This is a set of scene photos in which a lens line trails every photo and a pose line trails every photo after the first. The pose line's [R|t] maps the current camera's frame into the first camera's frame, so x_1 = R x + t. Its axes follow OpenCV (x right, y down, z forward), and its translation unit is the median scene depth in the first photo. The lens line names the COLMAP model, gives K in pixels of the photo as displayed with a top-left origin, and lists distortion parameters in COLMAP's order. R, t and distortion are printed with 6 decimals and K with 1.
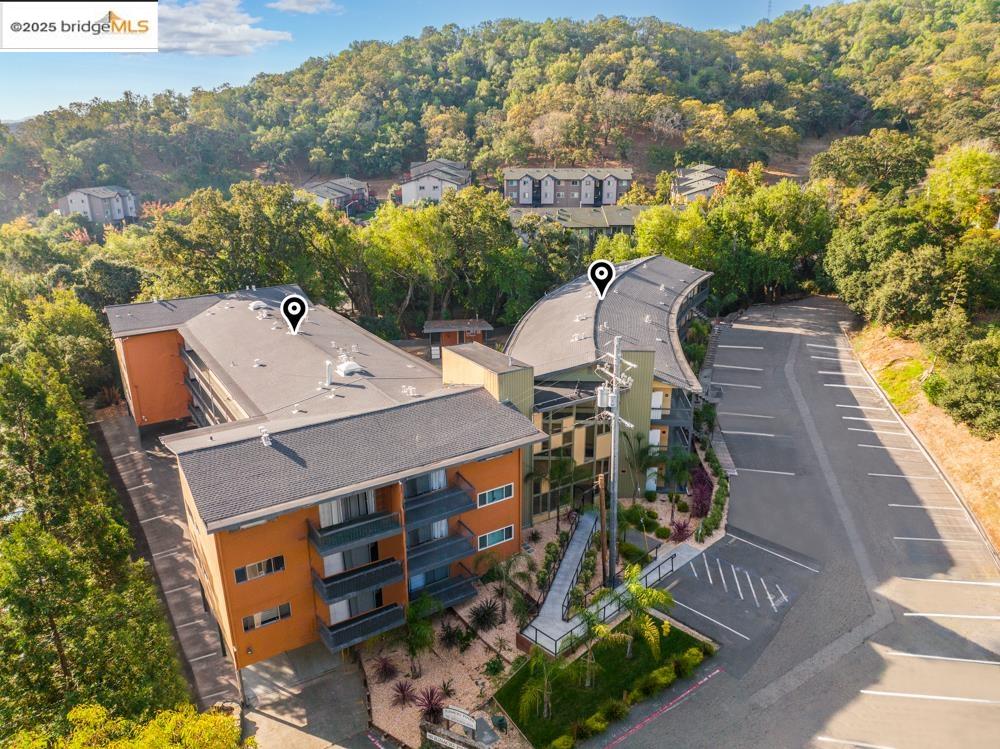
lens RADIAL K [[707.6, 0, 500.0], [0, 707.6, 374.5], [0, 0, 1]] dist [-0.040696, 0.004463]
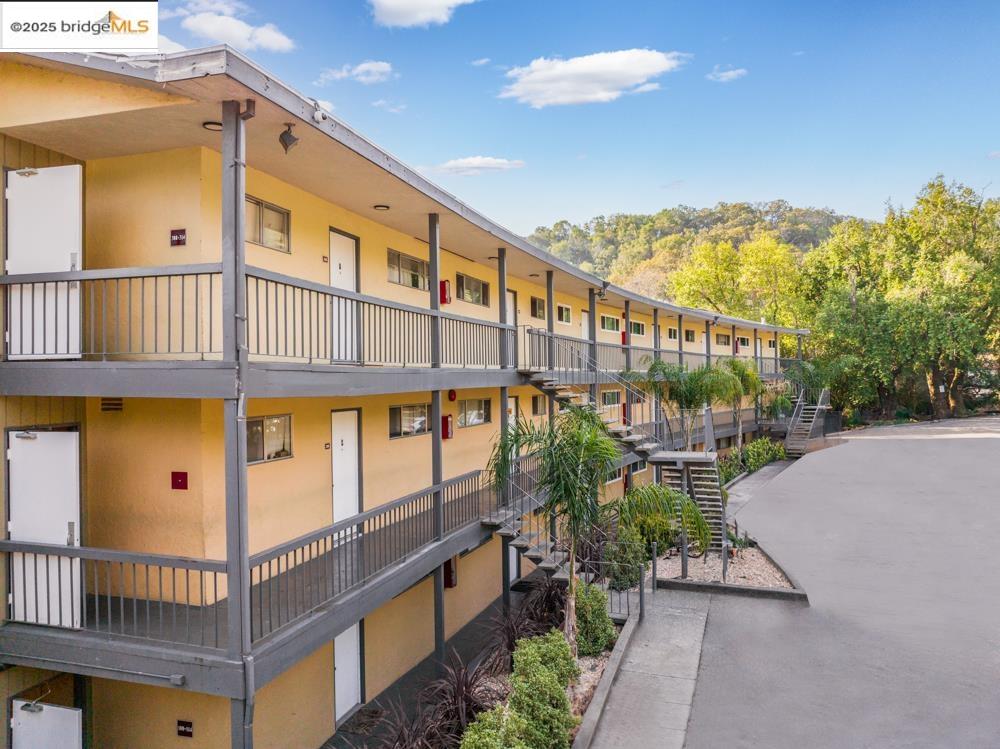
lens RADIAL K [[707.6, 0, 500.0], [0, 707.6, 374.5], [0, 0, 1]] dist [-0.040696, 0.004463]
pose [[0.975860, -0.012028, -0.218063, 0.088450], [-0.059148, 0.946610, -0.316908, 0.026737], [0.210233, 0.322156, 0.923048, 0.223711]]
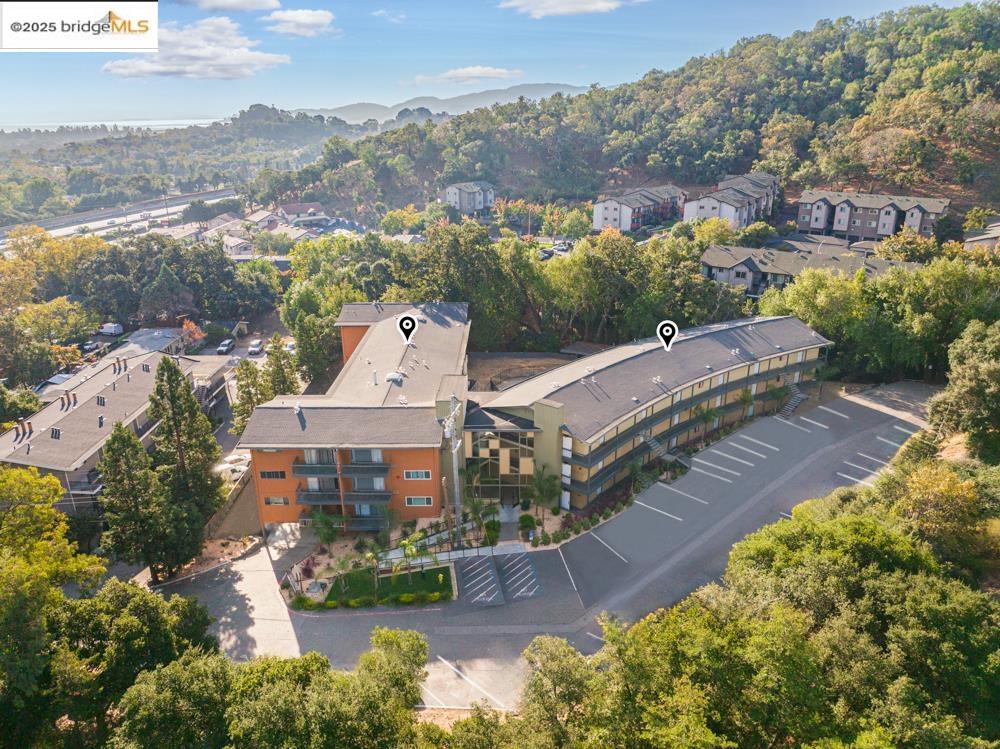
lens RADIAL K [[707.6, 0, 500.0], [0, 707.6, 374.5], [0, 0, 1]] dist [-0.040696, 0.004463]
pose [[0.829994, 0.195041, -0.522560, 0.195689], [-0.173115, 0.980682, 0.091068, -0.047686], [0.530227, 0.014877, 0.847725, -0.054382]]
